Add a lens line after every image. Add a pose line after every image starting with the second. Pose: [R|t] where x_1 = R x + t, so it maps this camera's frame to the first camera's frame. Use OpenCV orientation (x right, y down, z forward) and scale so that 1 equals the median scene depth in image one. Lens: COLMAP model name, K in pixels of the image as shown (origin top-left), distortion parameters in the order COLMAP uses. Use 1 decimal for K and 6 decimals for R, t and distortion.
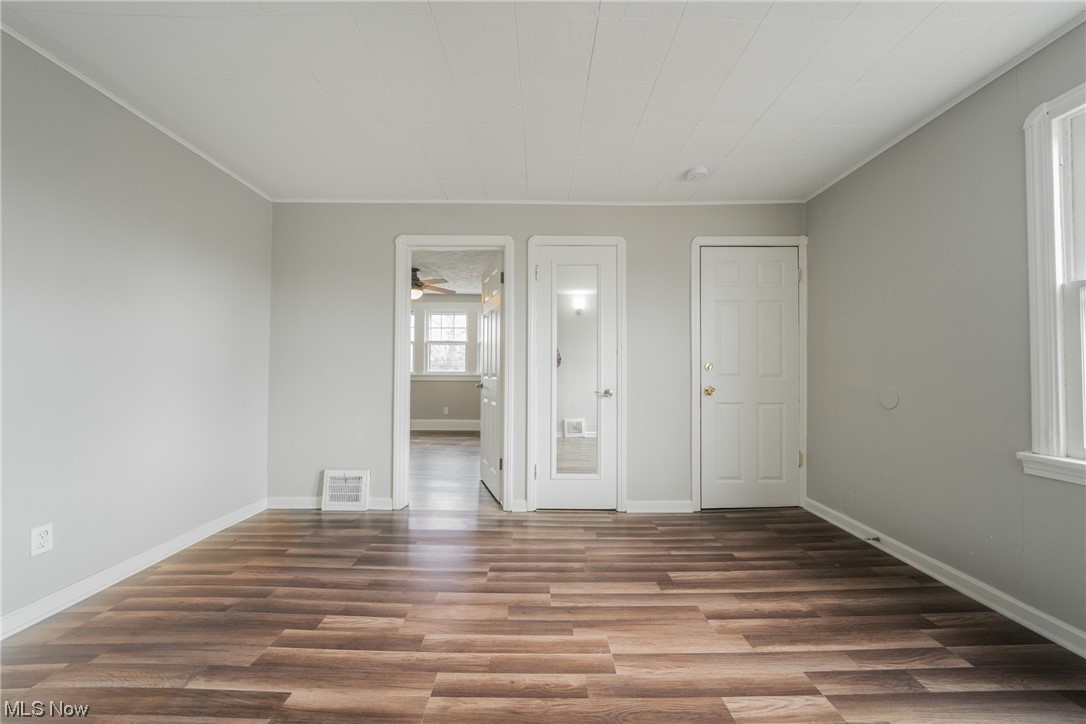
lens RADIAL K [[383.2, 0, 534.7], [0, 383.2, 366.6], [0, 0, 1]] dist [-0.010178, 0.000207]
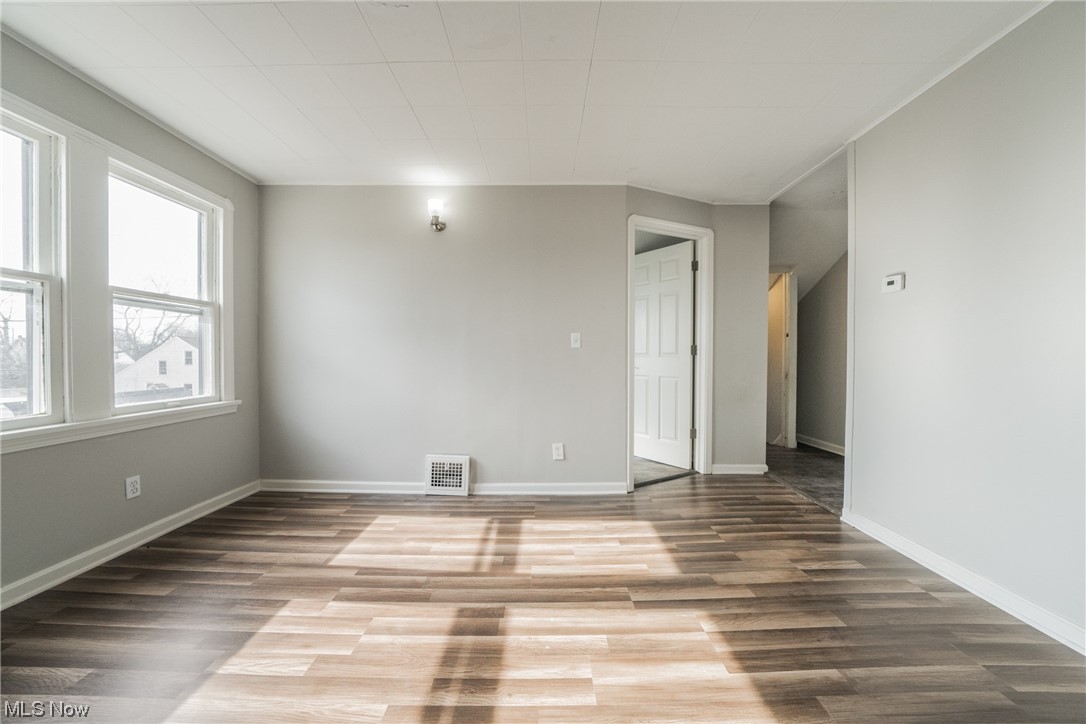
lens RADIAL K [[373.0, 0, 540.6], [0, 373.0, 357.3], [0, 0, 1]] dist [-0.012153, -0.000042]
pose [[-0.999981, -0.004700, -0.004013, -0.066680], [-0.004665, 0.999952, -0.008668, 0.015426], [0.004054, -0.008649, -0.999954, 1.003029]]
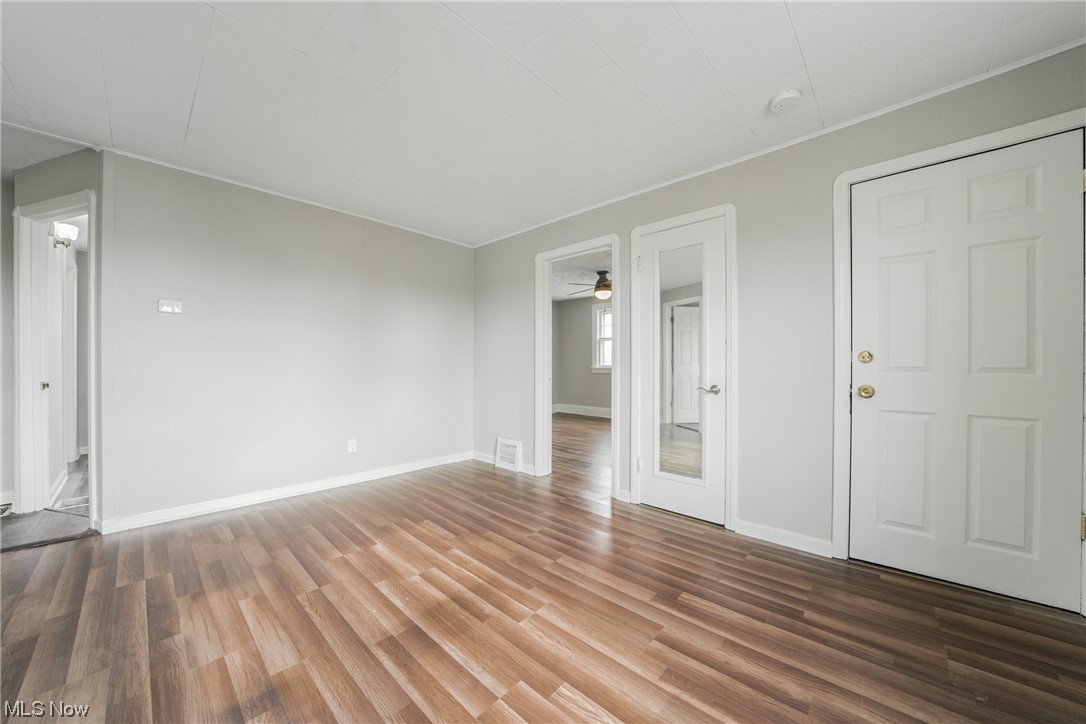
lens RADIAL K [[386.1, 0, 531.0], [0, 386.1, 365.7], [0, 0, 1]] dist [-0.020474, 0.000338]
pose [[0.719497, -0.002550, -0.694491, 0.575606], [0.010735, 0.999915, 0.007450, 0.006795], [0.694413, -0.012816, 0.719463, 0.106535]]
